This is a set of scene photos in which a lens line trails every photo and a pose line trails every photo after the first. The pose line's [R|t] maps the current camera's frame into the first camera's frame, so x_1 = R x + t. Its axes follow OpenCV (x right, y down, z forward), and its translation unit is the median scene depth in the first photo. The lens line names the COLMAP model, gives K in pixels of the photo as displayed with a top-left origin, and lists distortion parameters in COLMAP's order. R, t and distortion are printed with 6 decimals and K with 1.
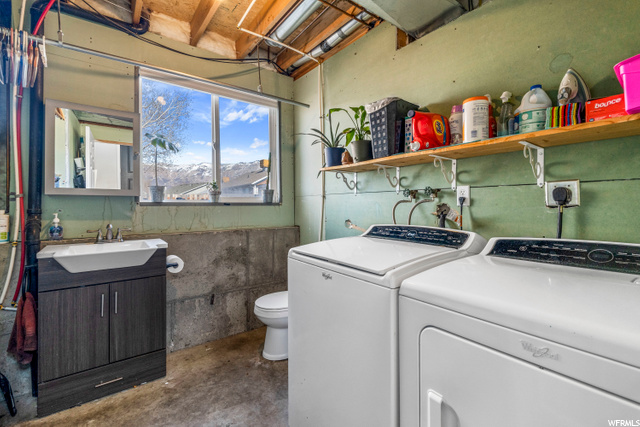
lens RADIAL K [[273.1, 0, 315.2], [0, 273.1, 211.1], [0, 0, 1]] dist [0.002373, 0.000254]
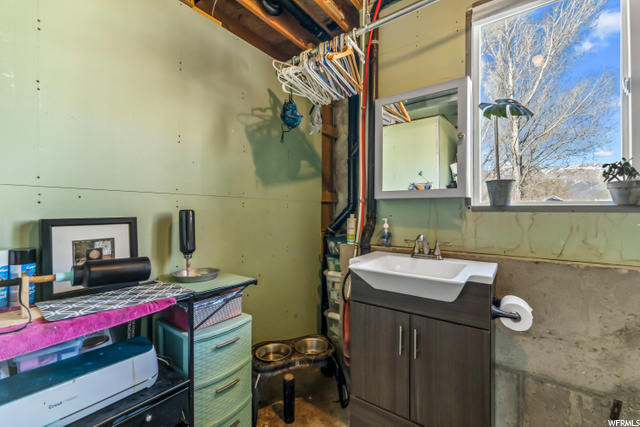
lens RADIAL K [[273.1, 0, 315.2], [0, 273.1, 211.1], [0, 0, 1]] dist [0.002373, 0.000254]
pose [[0.295308, 0.005822, -0.955384, -0.097042], [-0.023496, 0.999723, -0.001170, -0.009966], [0.955113, 0.022793, 0.295363, 0.436397]]
